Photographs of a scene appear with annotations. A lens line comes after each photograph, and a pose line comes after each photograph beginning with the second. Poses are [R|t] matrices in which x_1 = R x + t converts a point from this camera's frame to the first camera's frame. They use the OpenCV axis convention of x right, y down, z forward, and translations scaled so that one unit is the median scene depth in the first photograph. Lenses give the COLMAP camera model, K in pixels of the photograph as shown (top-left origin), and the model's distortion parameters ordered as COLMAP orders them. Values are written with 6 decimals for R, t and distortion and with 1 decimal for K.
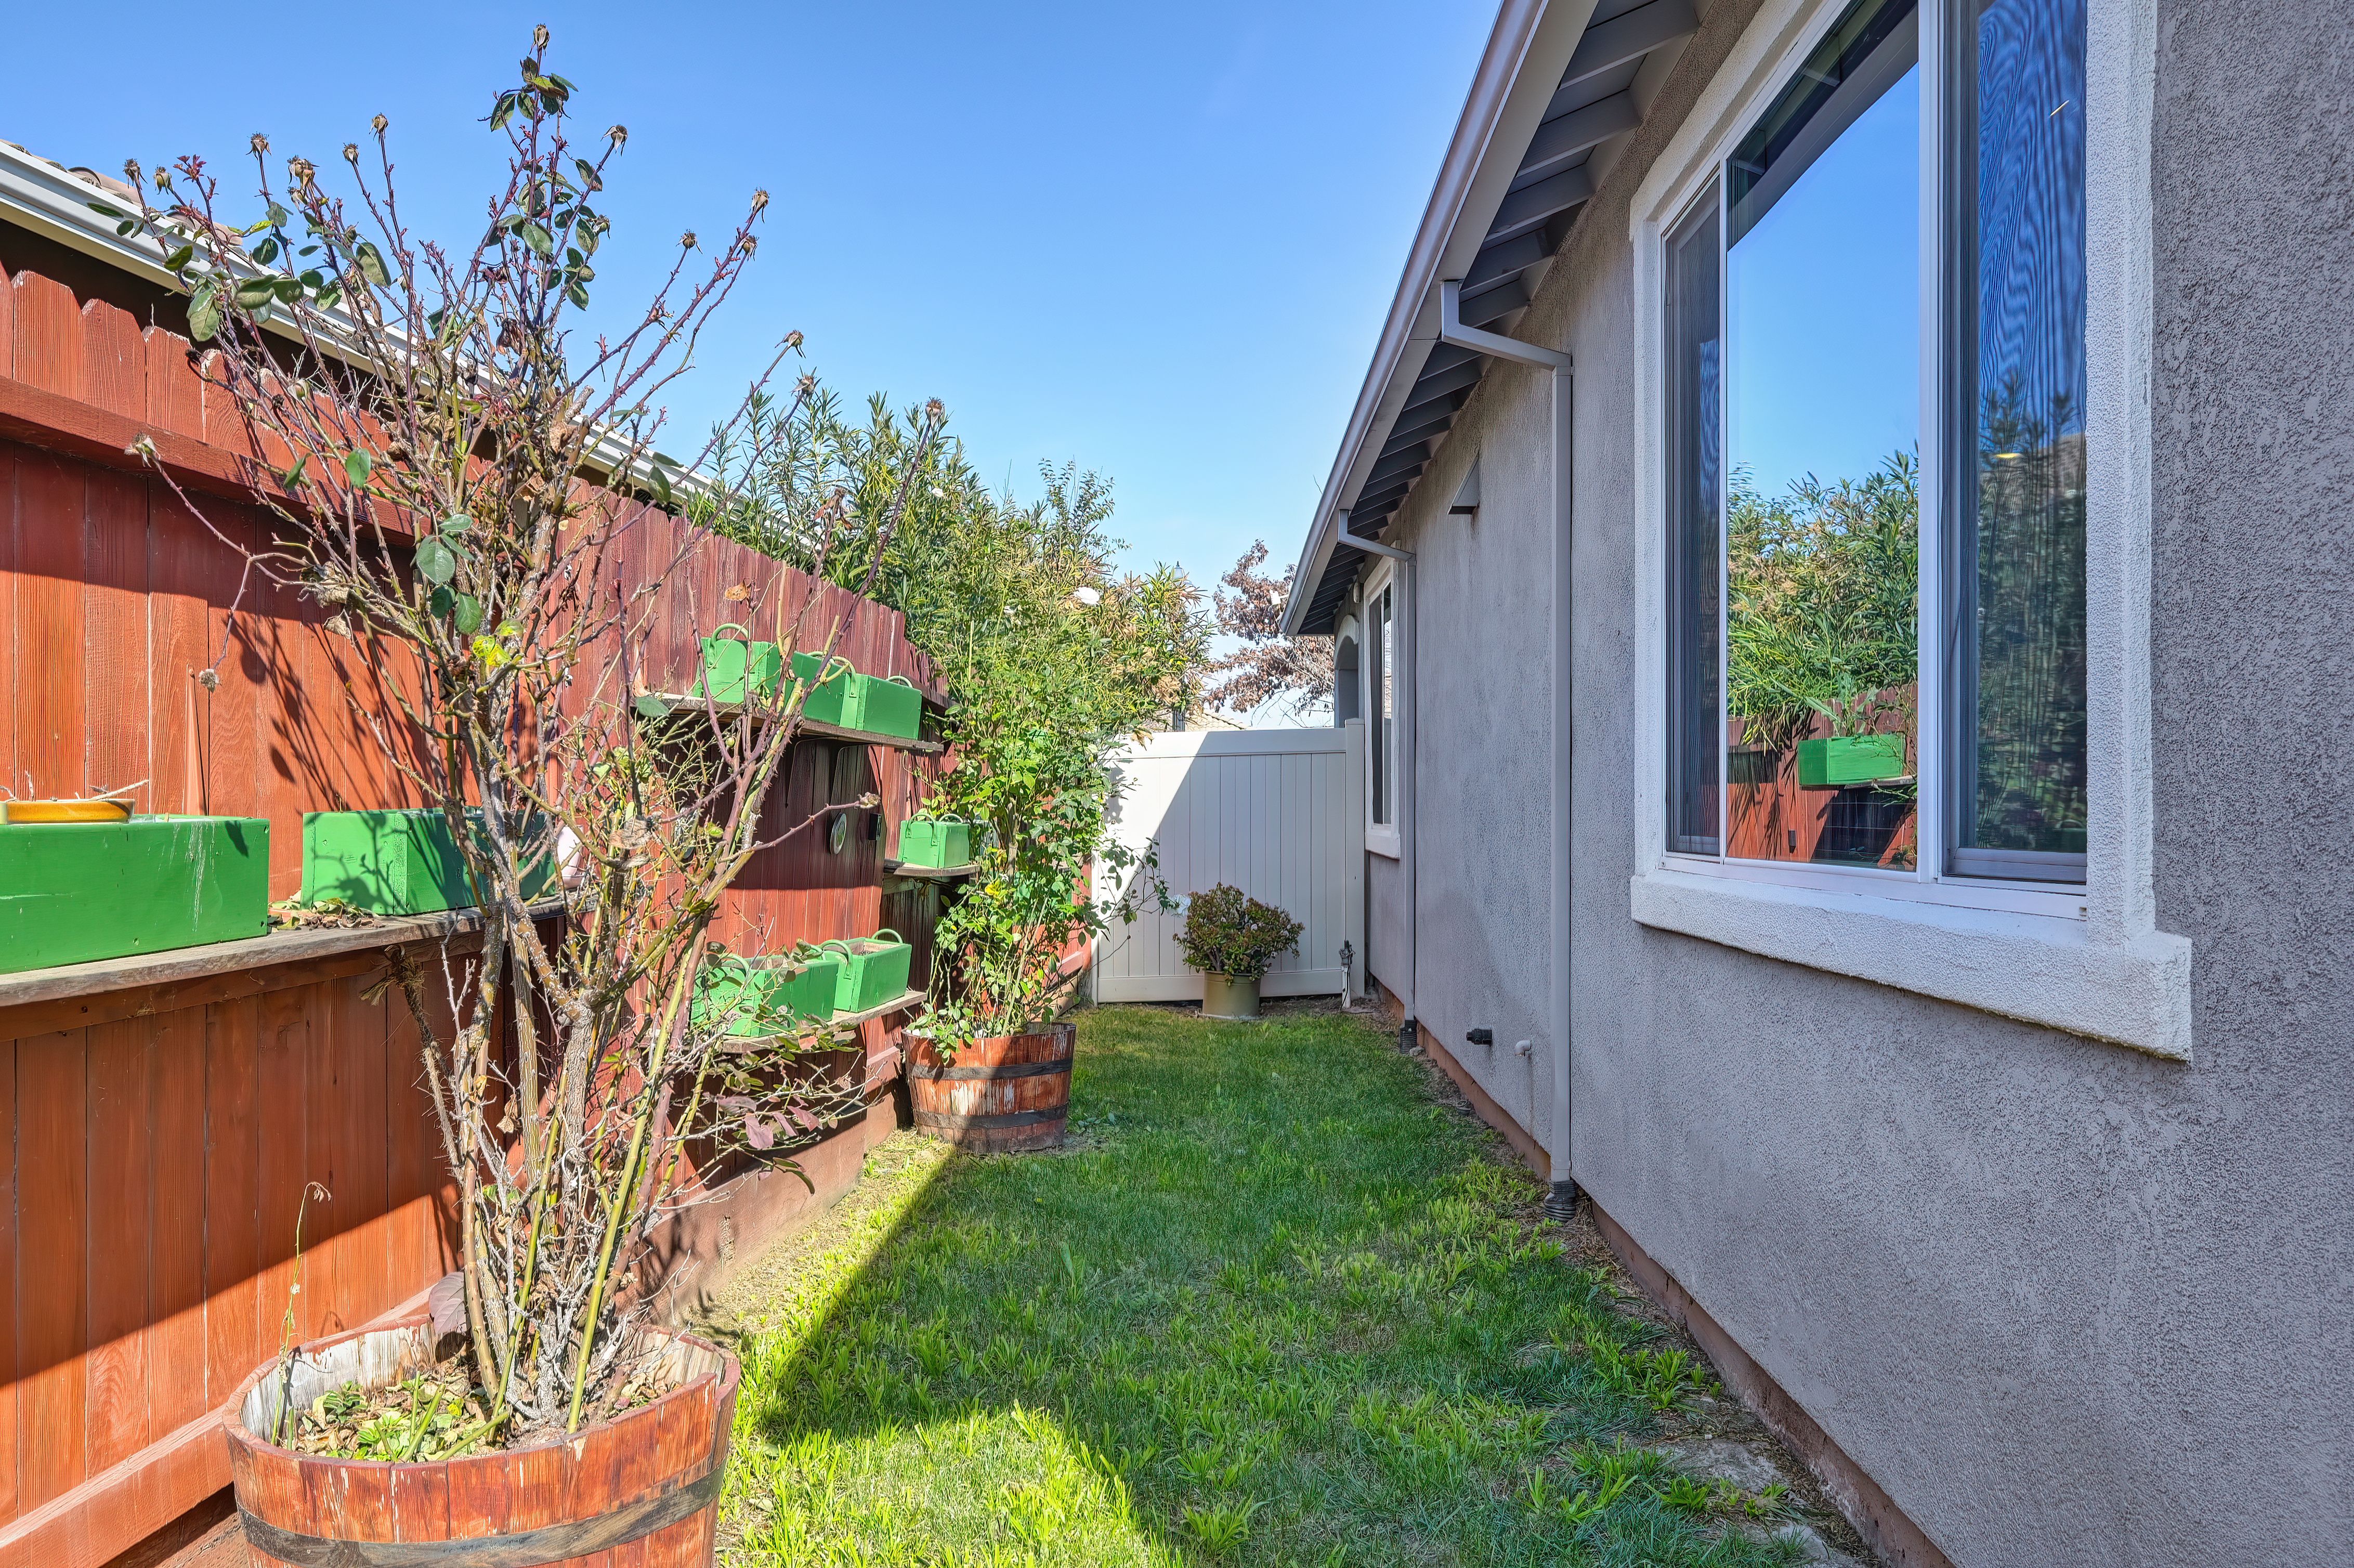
lens RADIAL K [[2230.8, 0, 1190.8], [0, 2230.8, 793.7], [0, 0, 1]] dist [0.003397, 0.000000]
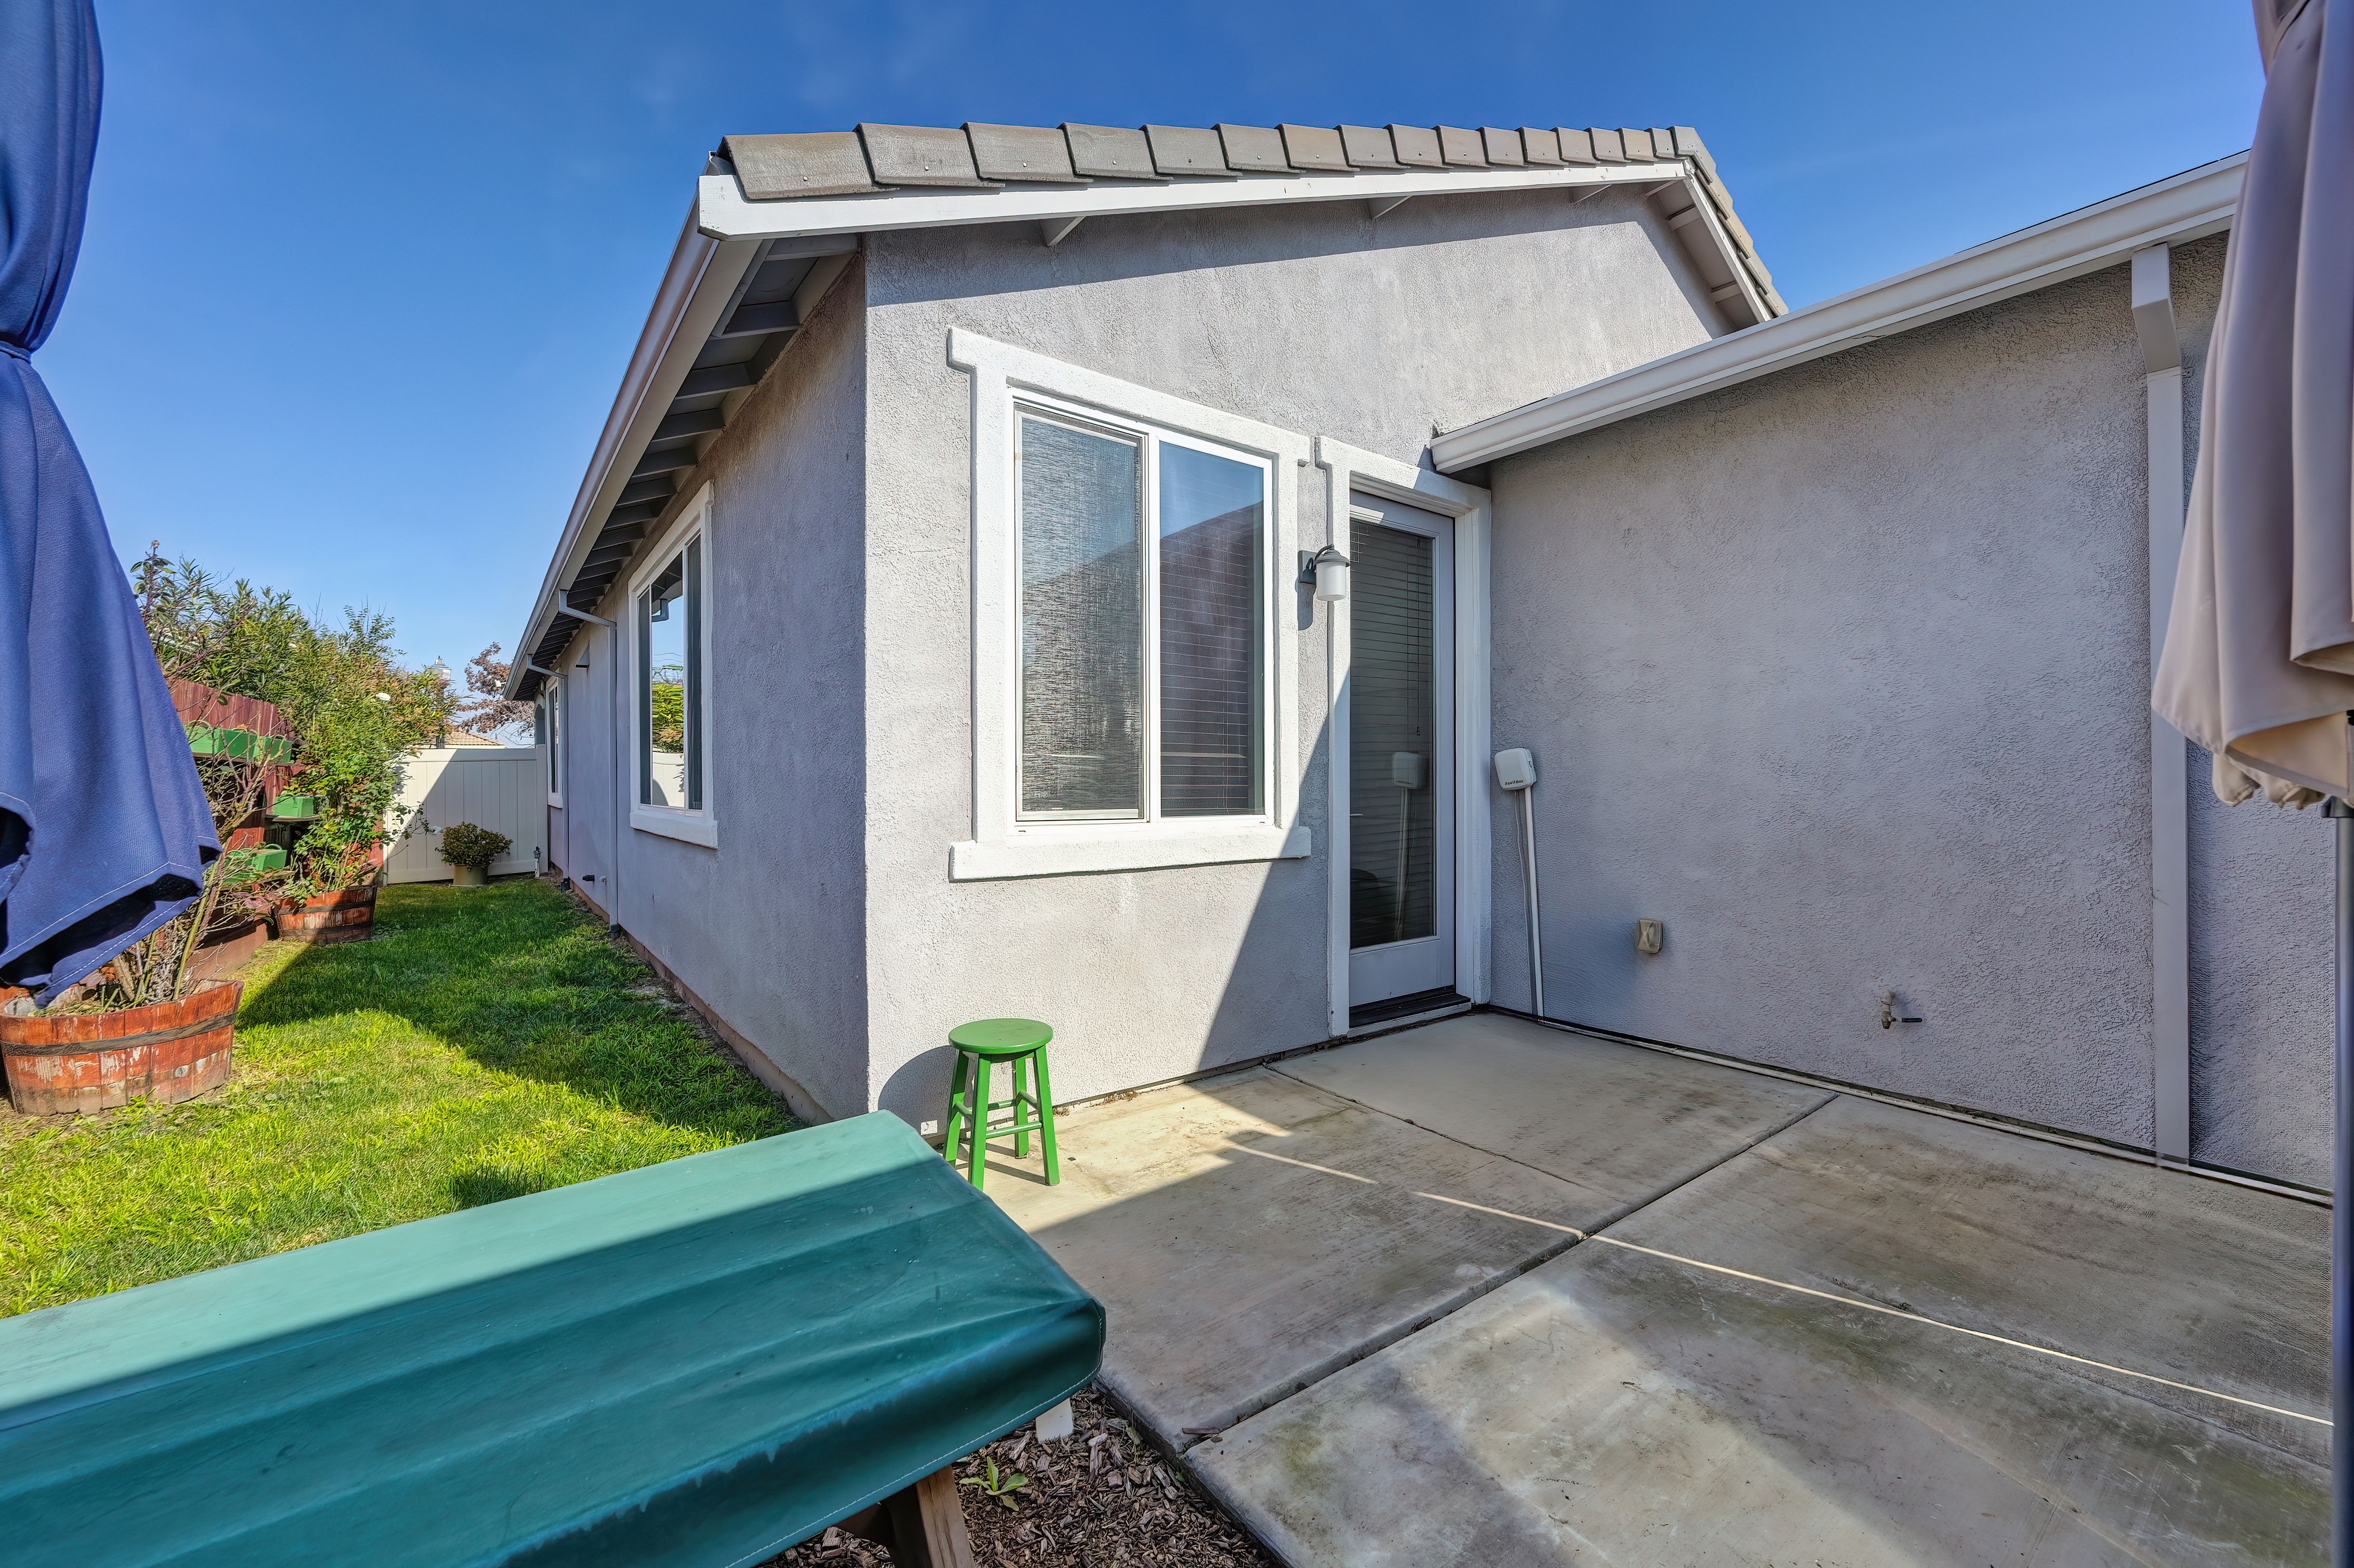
lens RADIAL K [[938.0, 0, 1191.6], [0, 938.0, 777.3], [0, 0, 1]] dist [-0.003510, 0.000696]
pose [[0.783659, -0.004178, 0.621177, 0.006808], [0.002879, 0.999991, 0.003094, -0.007006], [-0.621184, -0.000636, 0.783664, -0.272577]]
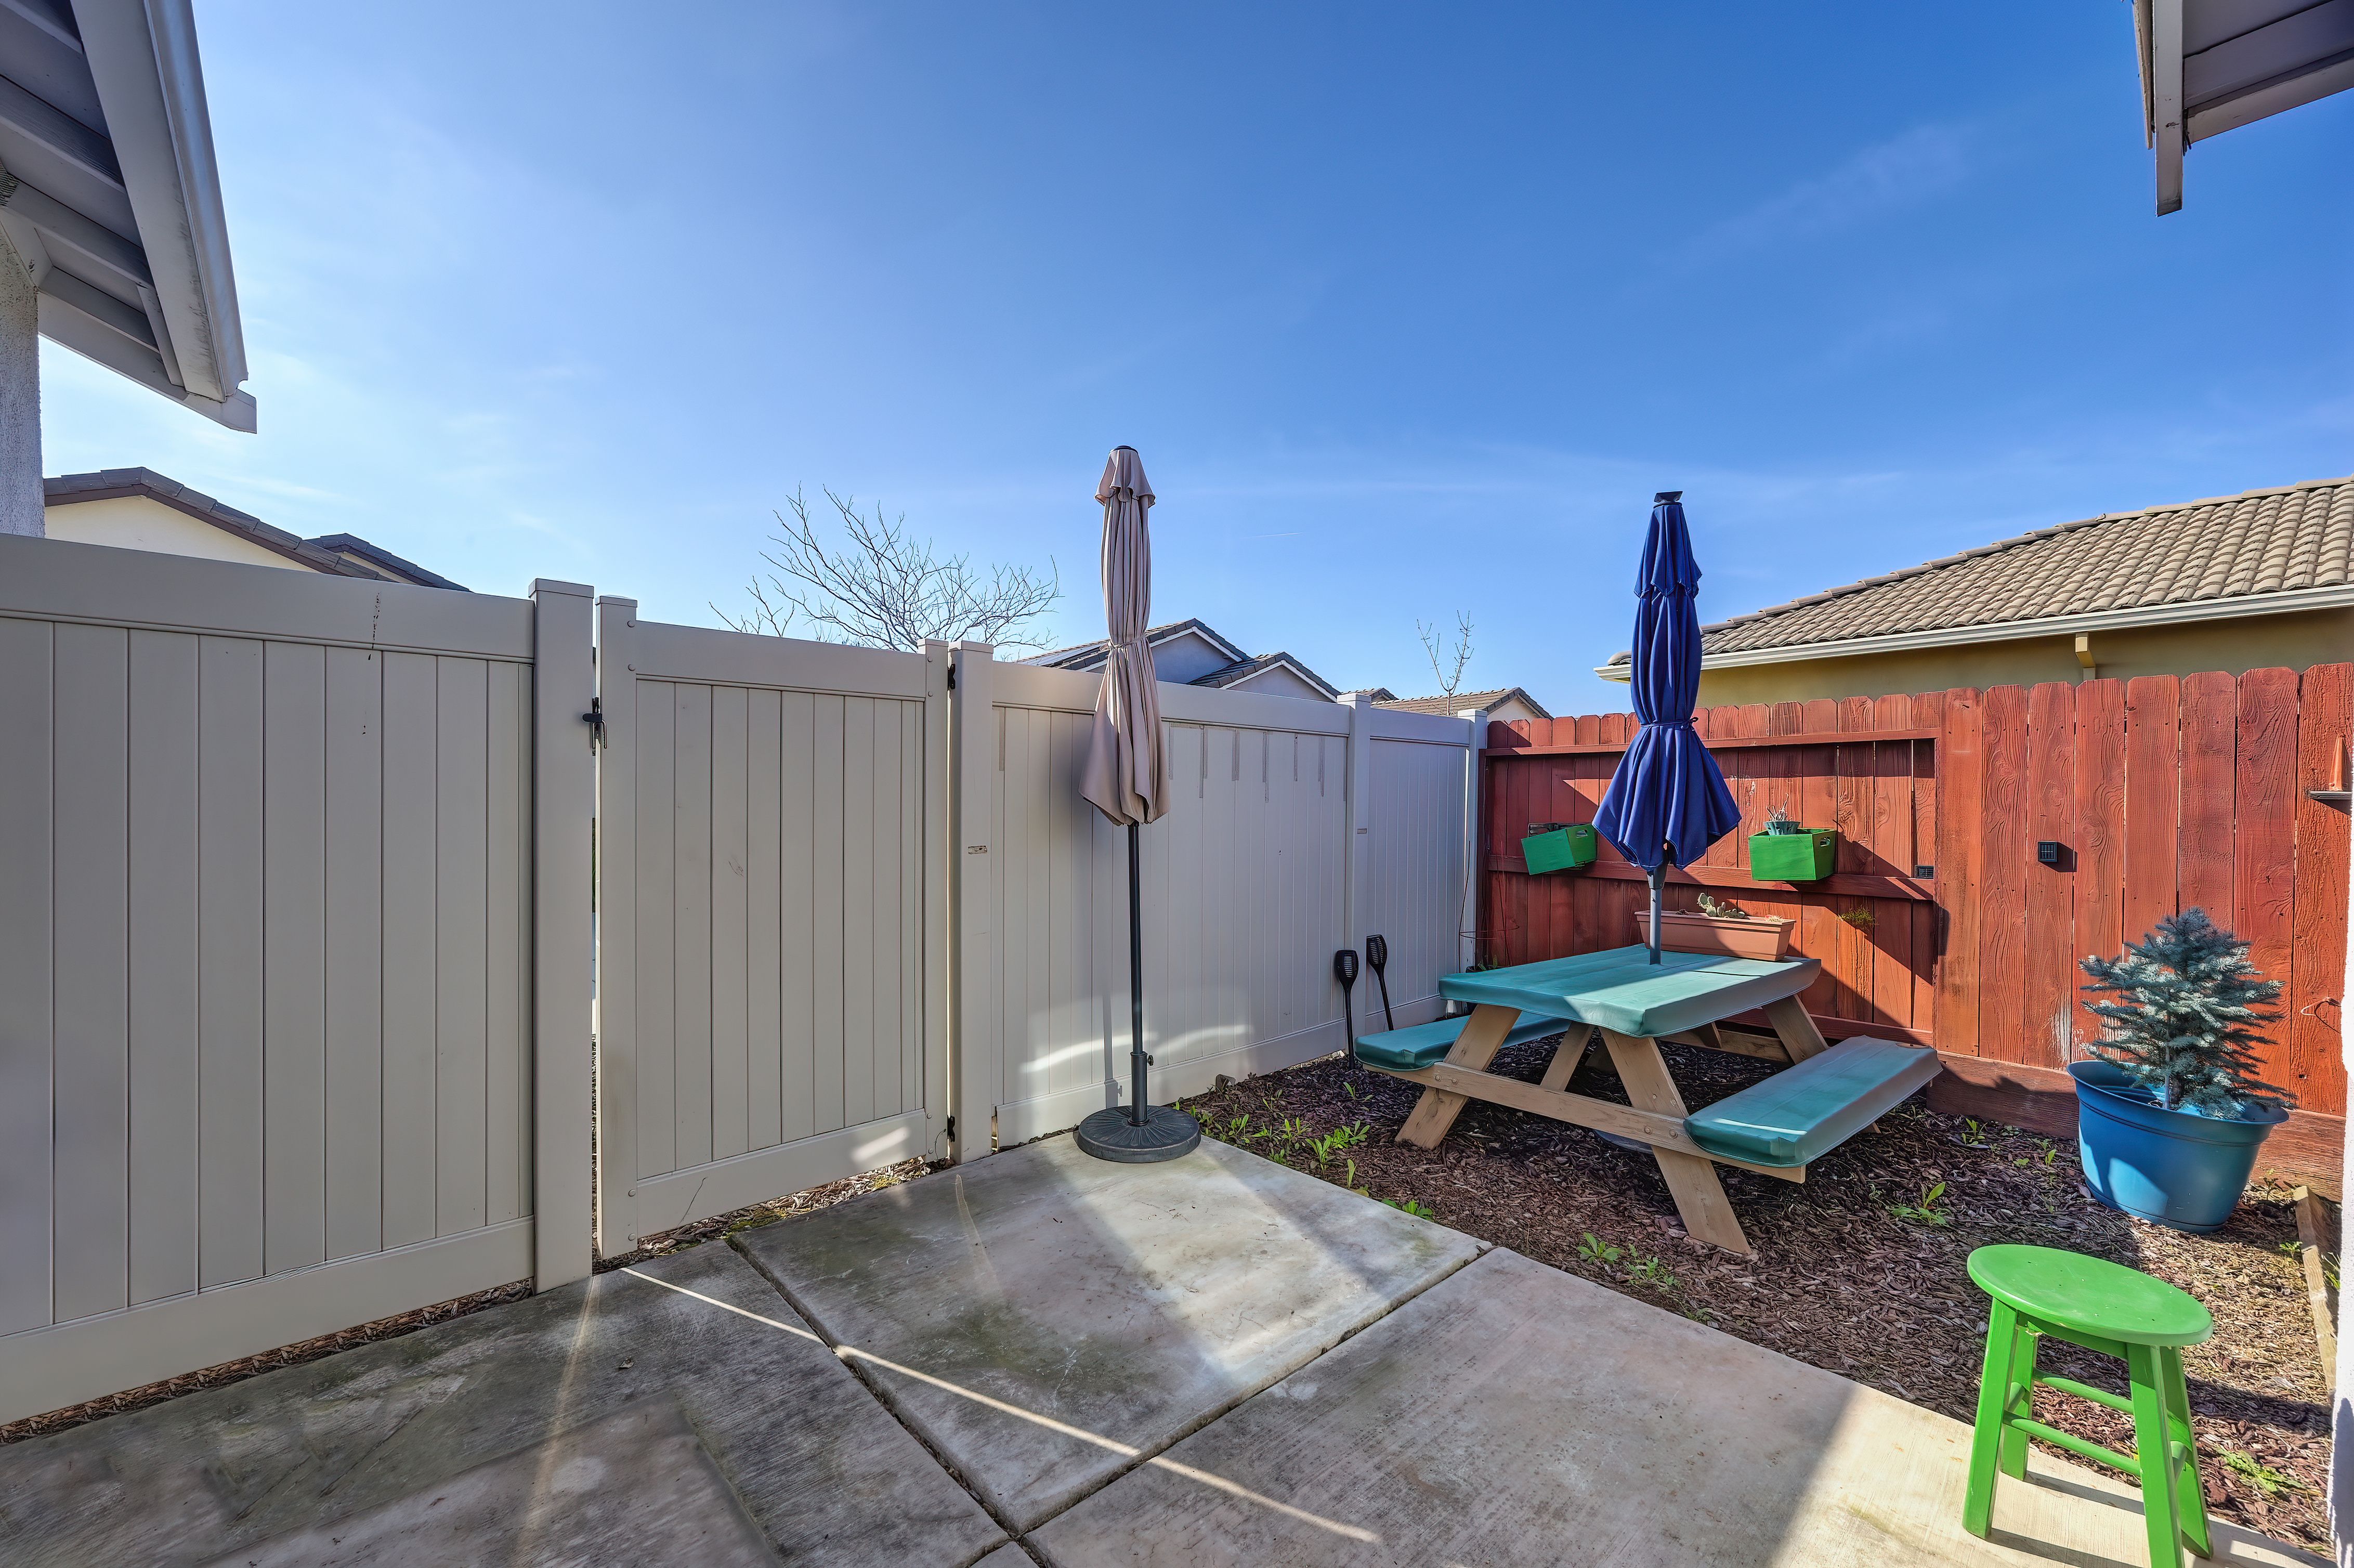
lens RADIAL K [[938.0, 0, 1193.4], [0, 938.0, 796.6], [0, 0, 1]] dist [-0.003510, 0.000696]
pose [[-0.718145, -0.011252, -0.695802, 0.362538], [-0.010086, 0.999933, -0.005760, -0.011794], [0.695820, 0.002881, -0.718210, -0.005386]]
